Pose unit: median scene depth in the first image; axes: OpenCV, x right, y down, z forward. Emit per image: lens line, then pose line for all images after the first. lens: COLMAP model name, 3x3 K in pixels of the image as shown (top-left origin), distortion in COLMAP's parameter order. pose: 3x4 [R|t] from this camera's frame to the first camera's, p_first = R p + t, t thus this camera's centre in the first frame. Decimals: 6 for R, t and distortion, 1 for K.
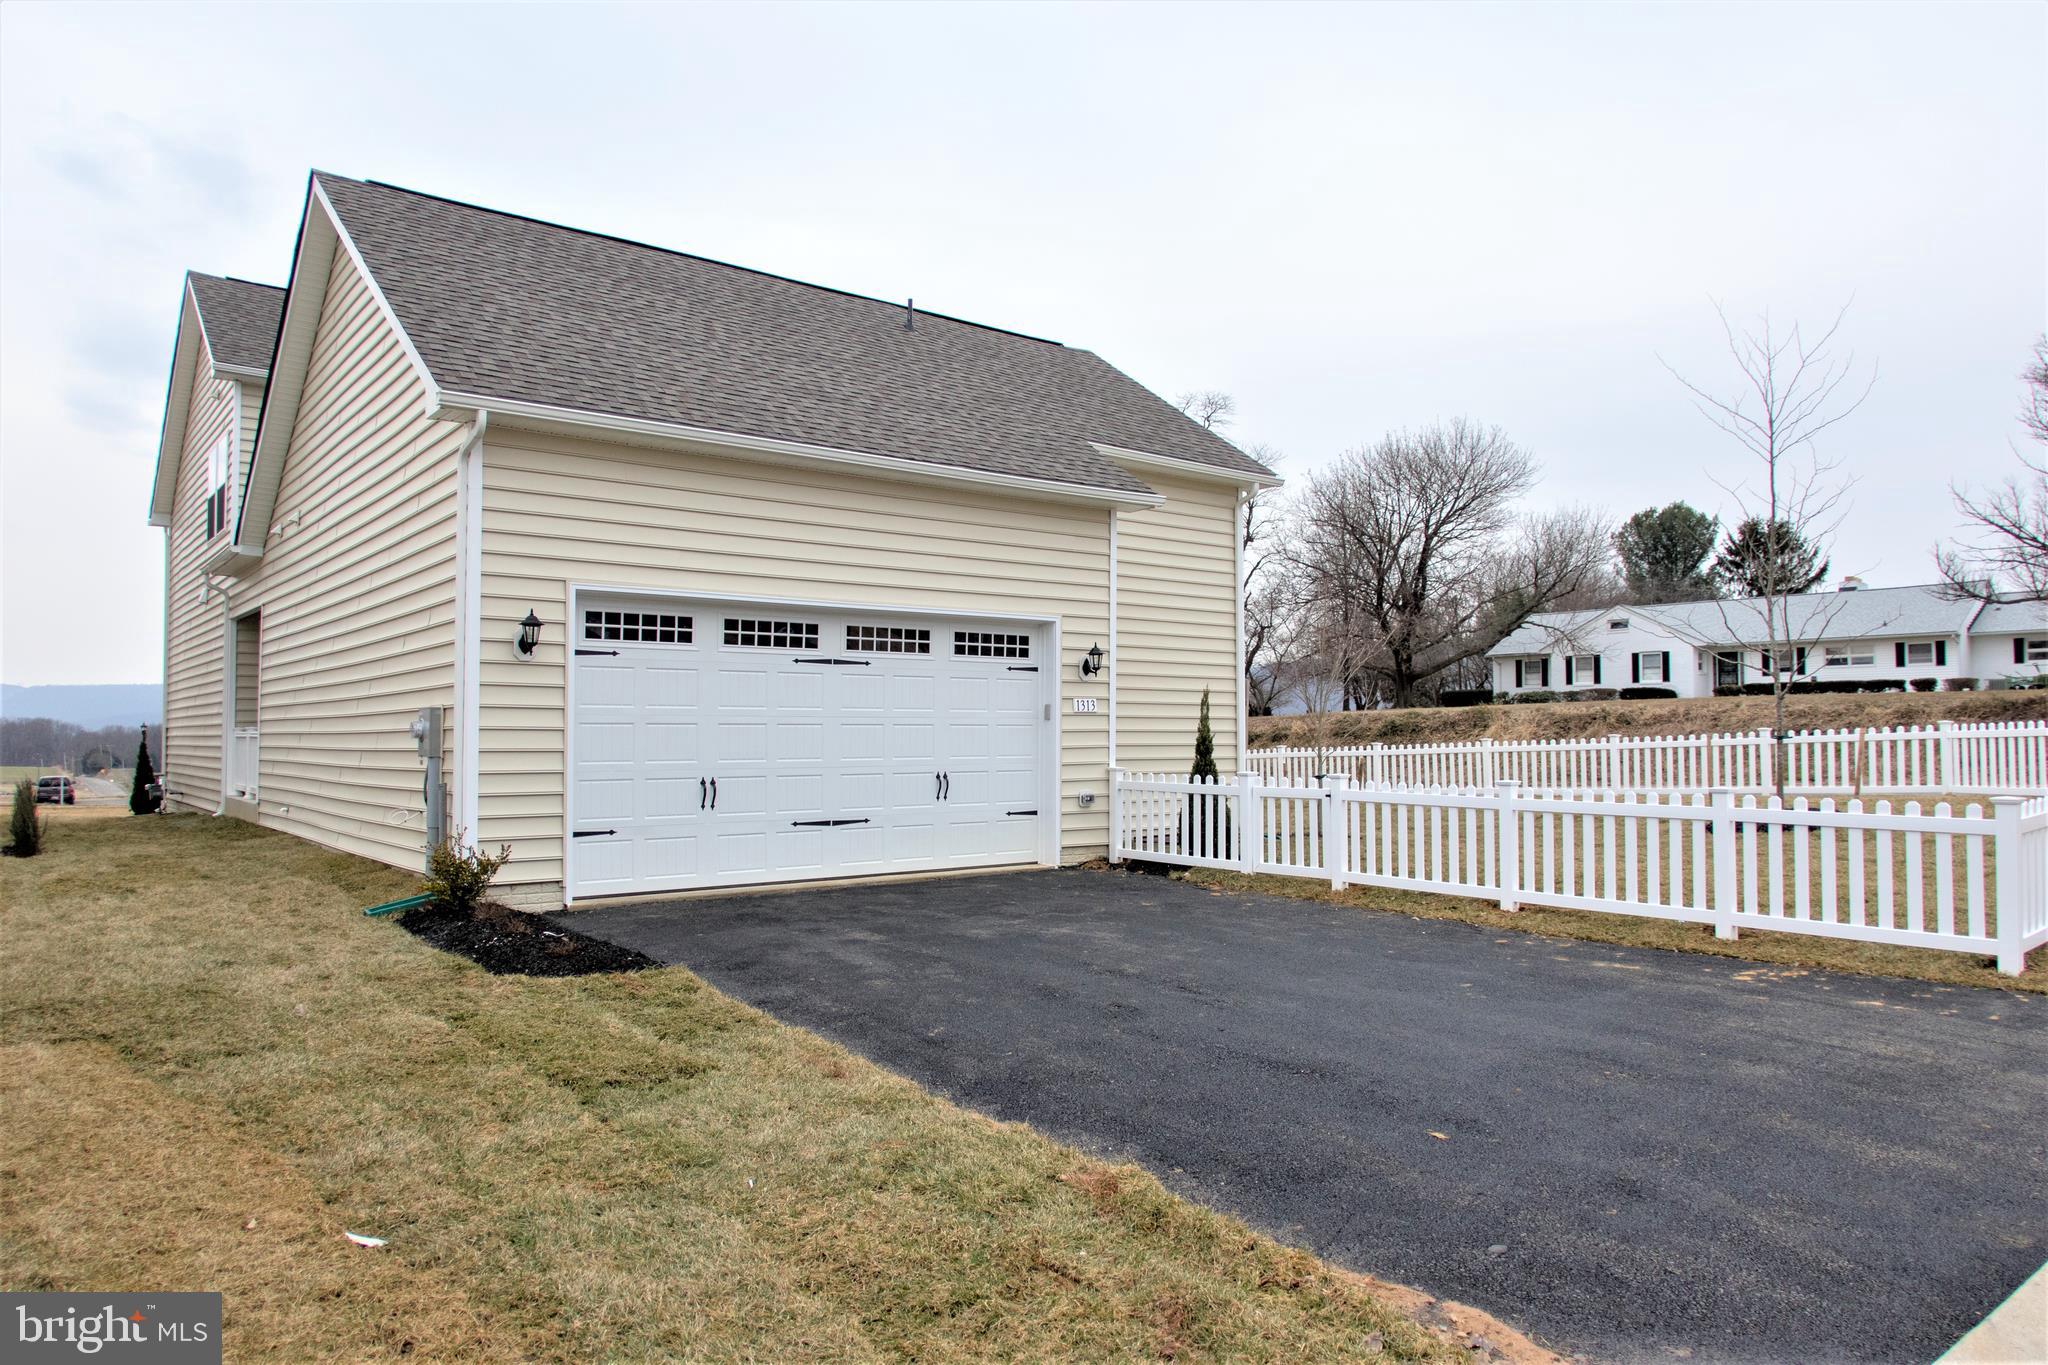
lens RADIAL K [[1303.8, 0, 1042.0], [0, 1303.8, 686.4], [0, 0, 1]] dist [0.002138, -0.002993]
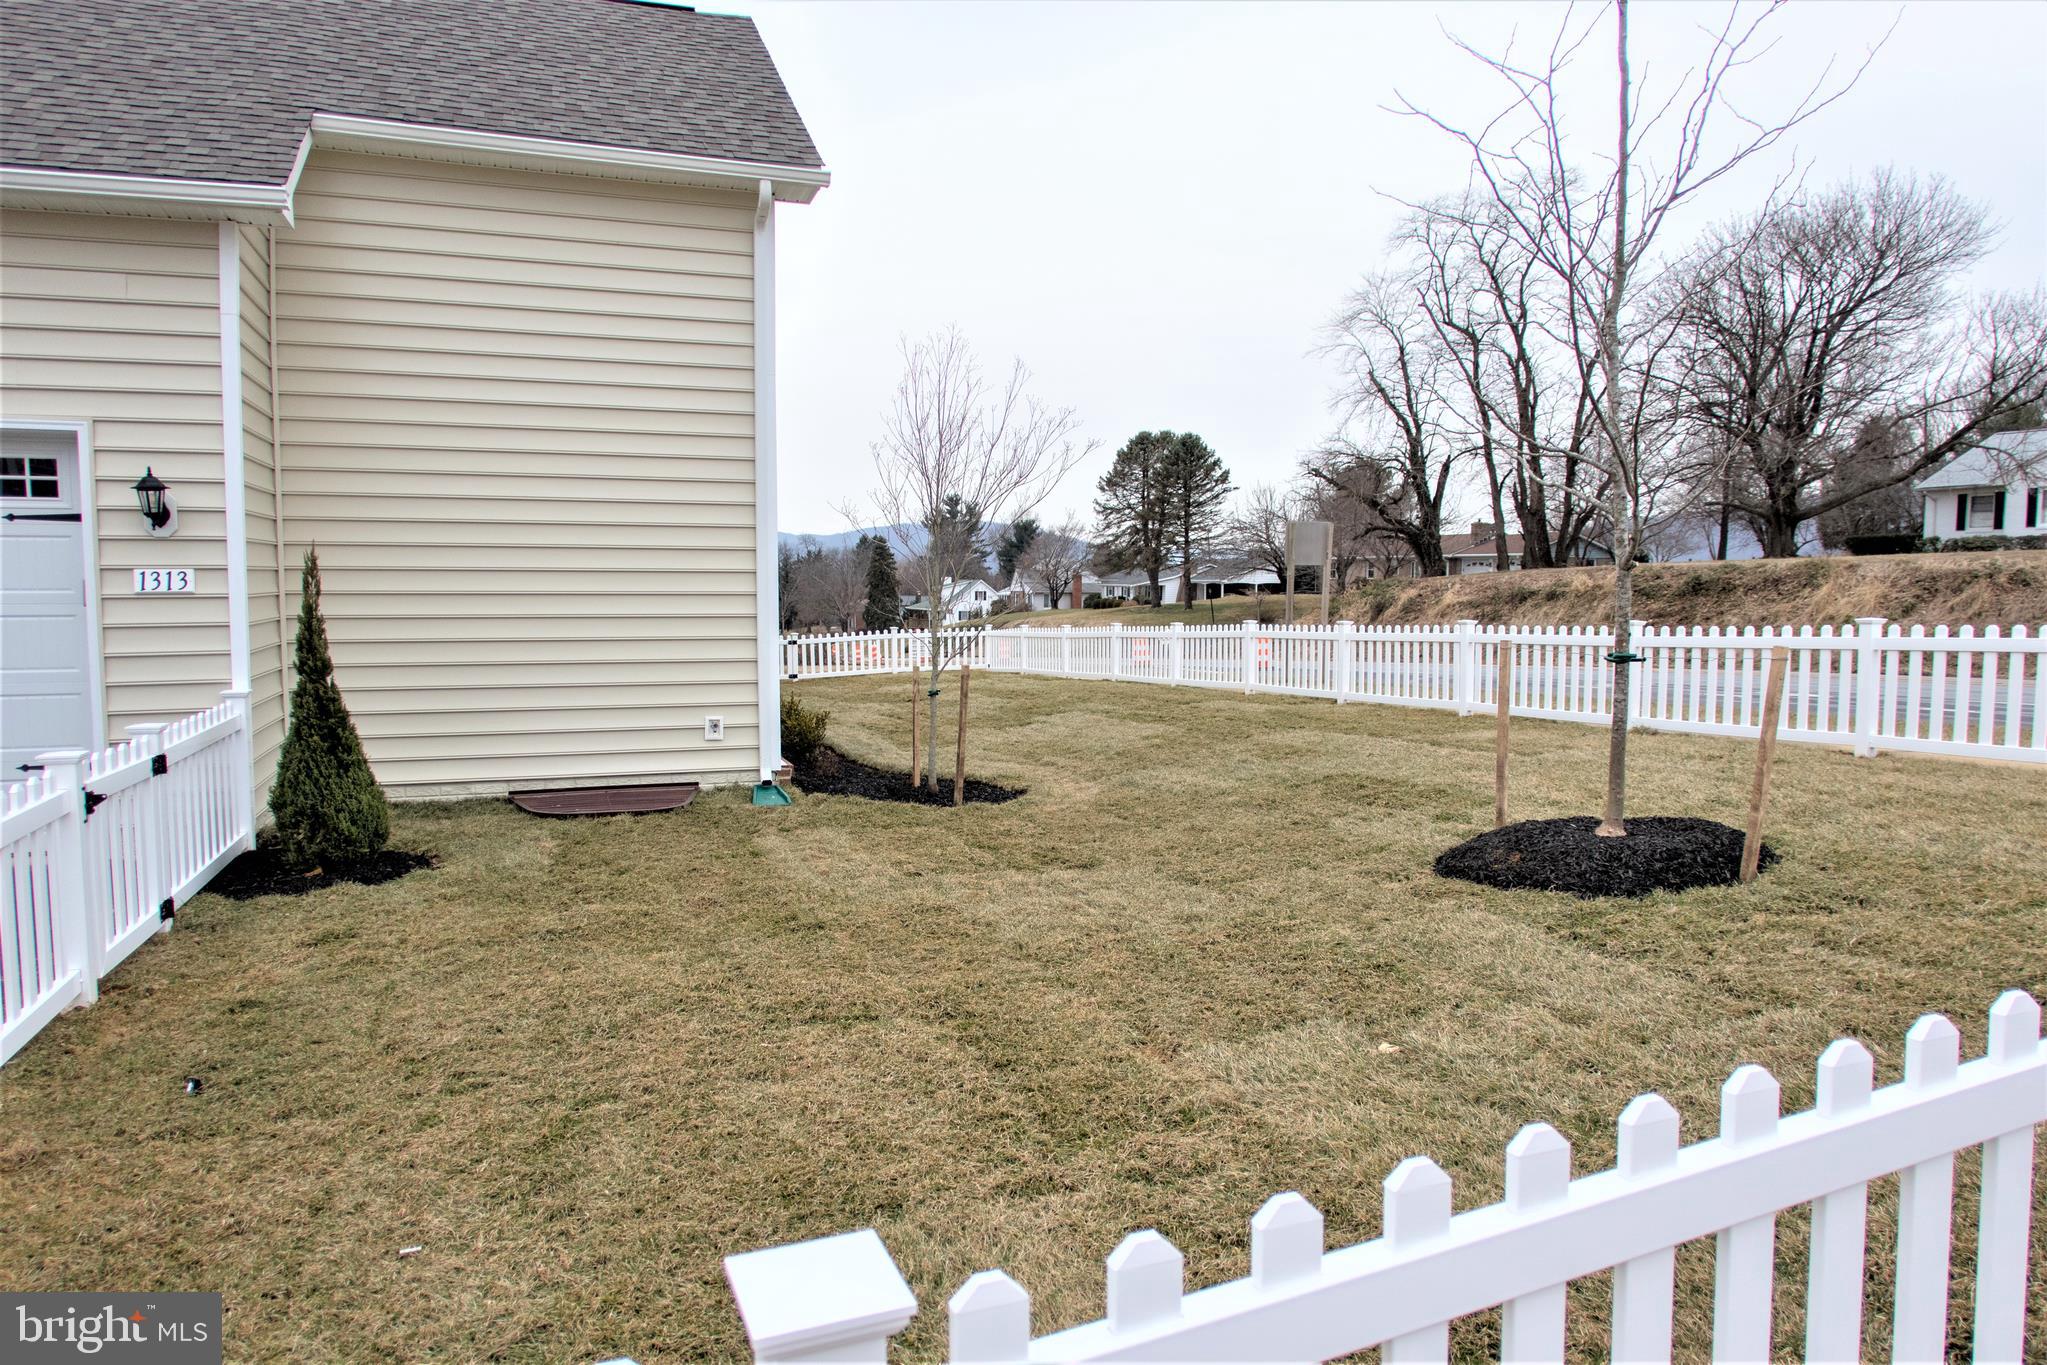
lens RADIAL K [[1303.2, 0, 1041.5], [0, 1303.2, 686.4], [0, 0, 1]] dist [0.002138, -0.002993]
pose [[0.947741, 0.033944, -0.317230, 0.109383], [0.003948, 0.993000, 0.118046, -0.000984], [0.319016, -0.113129, 0.940973, 0.109618]]
